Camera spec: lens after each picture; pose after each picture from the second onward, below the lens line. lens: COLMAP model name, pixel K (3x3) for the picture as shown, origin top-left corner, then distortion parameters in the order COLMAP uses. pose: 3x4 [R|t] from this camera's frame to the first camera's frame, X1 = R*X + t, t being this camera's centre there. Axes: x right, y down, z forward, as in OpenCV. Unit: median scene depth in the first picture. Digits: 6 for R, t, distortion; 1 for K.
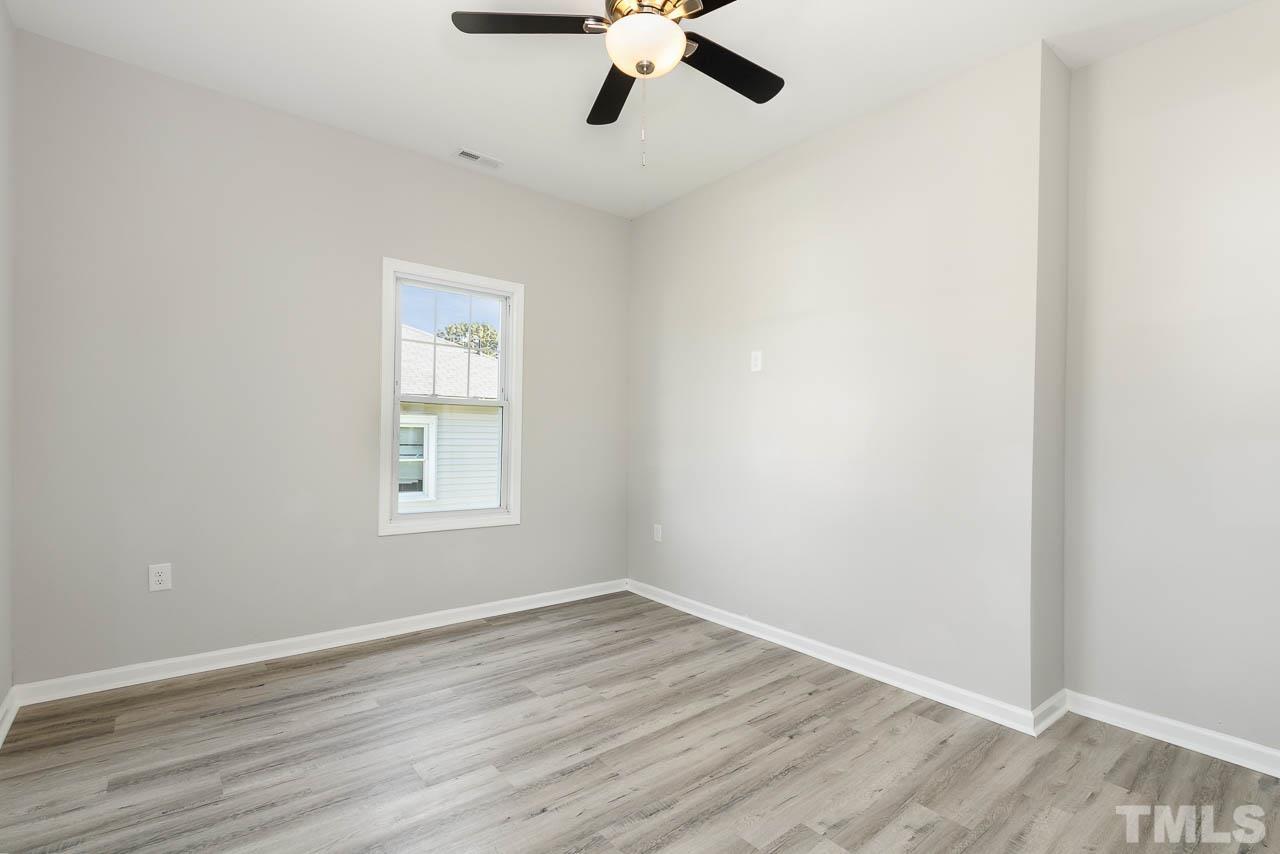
lens RADIAL K [[597.3, 0, 641.2], [0, 597.3, 424.0], [0, 0, 1]] dist [0.001849, -0.000048]
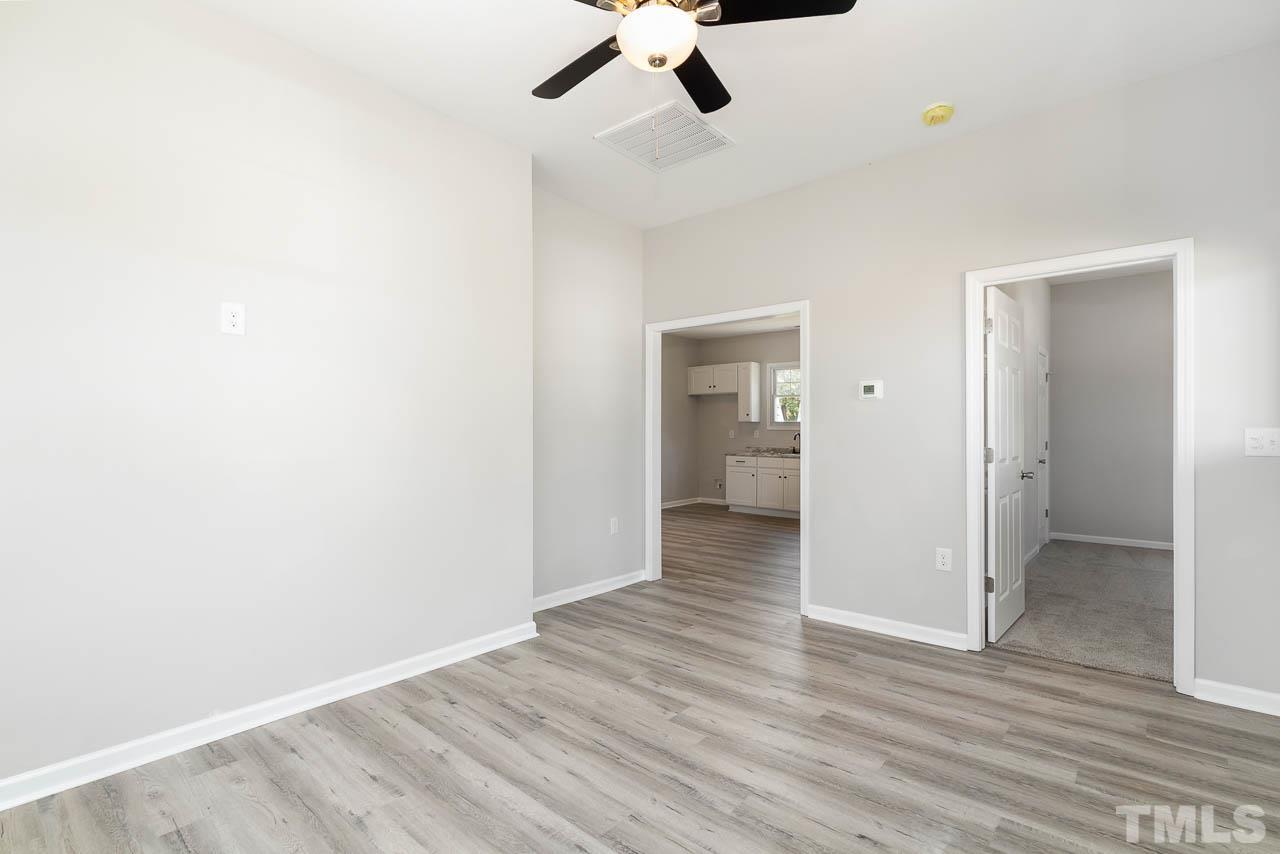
lens RADIAL K [[590.2, 0, 643.8], [0, 590.2, 430.0], [0, 0, 1]] dist [-0.001243, -0.000741]
pose [[-0.169511, -0.013330, 0.985438, -0.721313], [-0.018709, 0.999772, 0.010305, 0.003479], [-0.985351, -0.016690, -0.169722, 0.914477]]
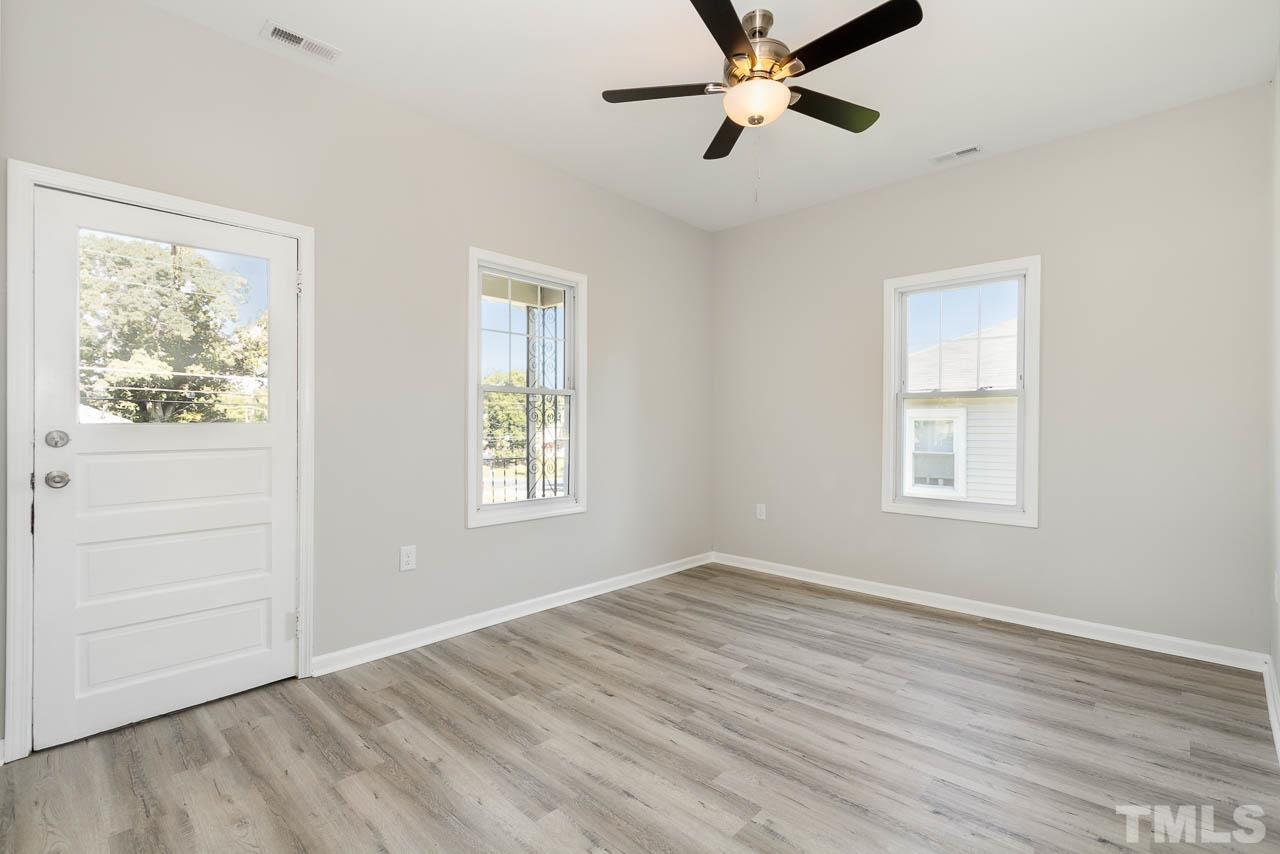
lens RADIAL K [[579.6, 0, 639.8], [0, 579.6, 431.5], [0, 0, 1]] dist [0.000418, -0.000276]
pose [[0.126328, -0.005544, -0.991973, 0.855469], [0.018916, 0.999816, -0.003179, 0.026811], [0.991808, -0.018363, 0.126410, 0.486393]]
